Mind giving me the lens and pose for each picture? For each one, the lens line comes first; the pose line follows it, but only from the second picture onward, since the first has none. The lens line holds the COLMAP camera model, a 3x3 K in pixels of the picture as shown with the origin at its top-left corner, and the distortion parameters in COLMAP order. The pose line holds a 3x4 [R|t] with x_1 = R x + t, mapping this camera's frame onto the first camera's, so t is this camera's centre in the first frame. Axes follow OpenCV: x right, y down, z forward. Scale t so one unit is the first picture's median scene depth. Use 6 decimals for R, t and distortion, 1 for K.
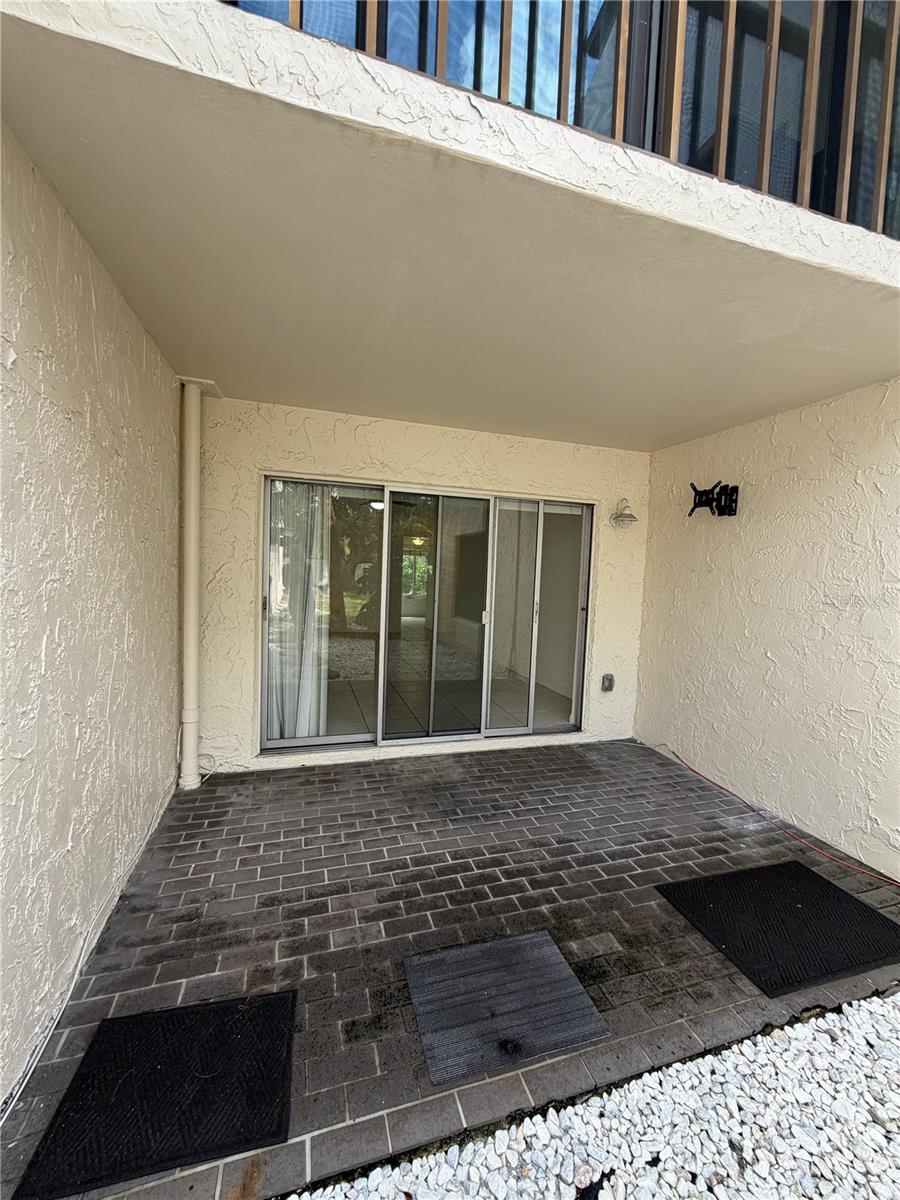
lens RADIAL K [[477.5, 0, 451.3], [0, 477.5, 596.4], [0, 0, 1]] dist [-0.000590, 0.000334]
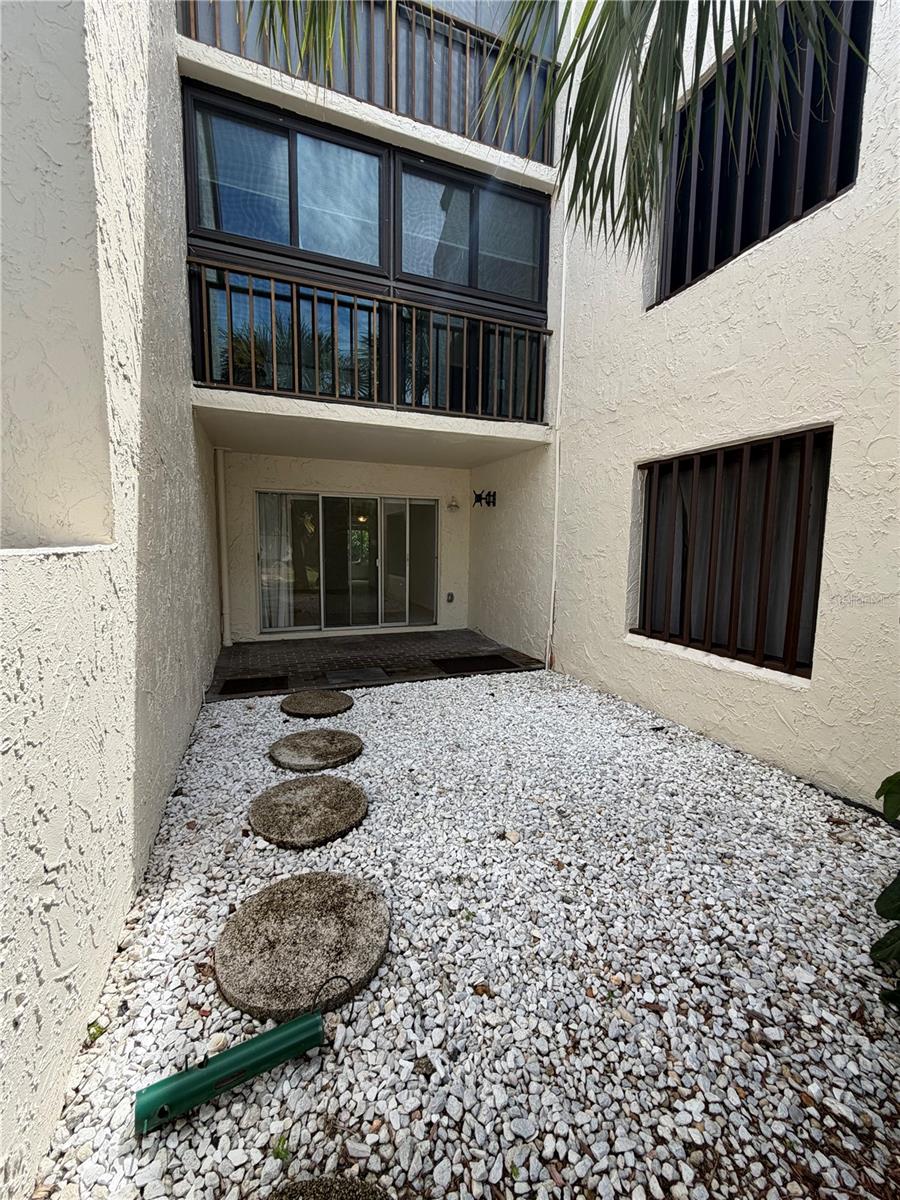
lens RADIAL K [[477.5, 0, 451.3], [0, 477.5, 596.4], [0, 0, 1]] dist [-0.000590, 0.000334]
pose [[0.996956, -0.033885, 0.070214, 0.276522], [0.030079, 0.998056, 0.054578, 0.104188], [-0.071926, -0.052300, 0.996038, -1.109132]]
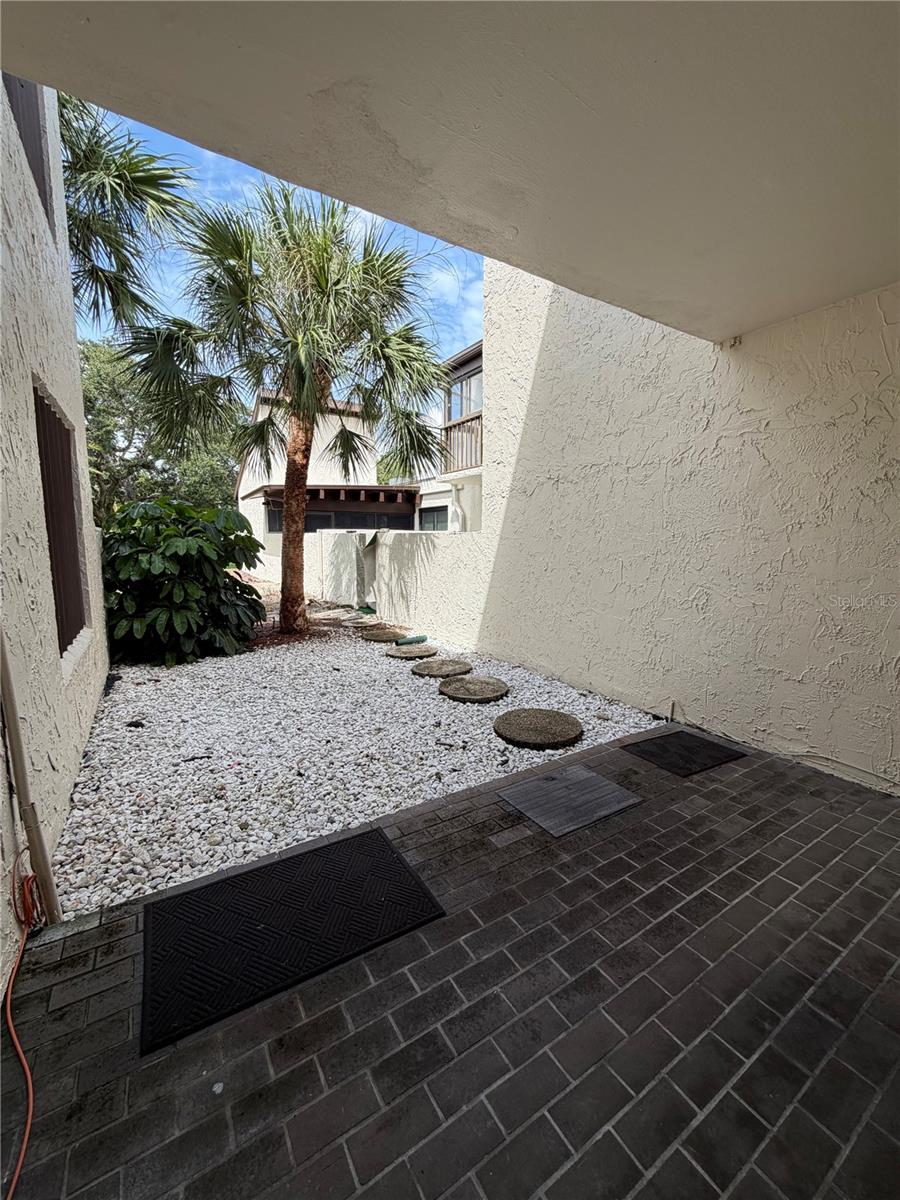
lens RADIAL K [[477.5, 0, 451.3], [0, 477.5, 596.4], [0, 0, 1]] dist [-0.000590, 0.000334]
pose [[-0.967102, -0.008968, -0.254230, 0.453646], [-0.053077, 0.984497, 0.167181, 0.002689], [0.248789, 0.175175, -0.952585, 1.206484]]
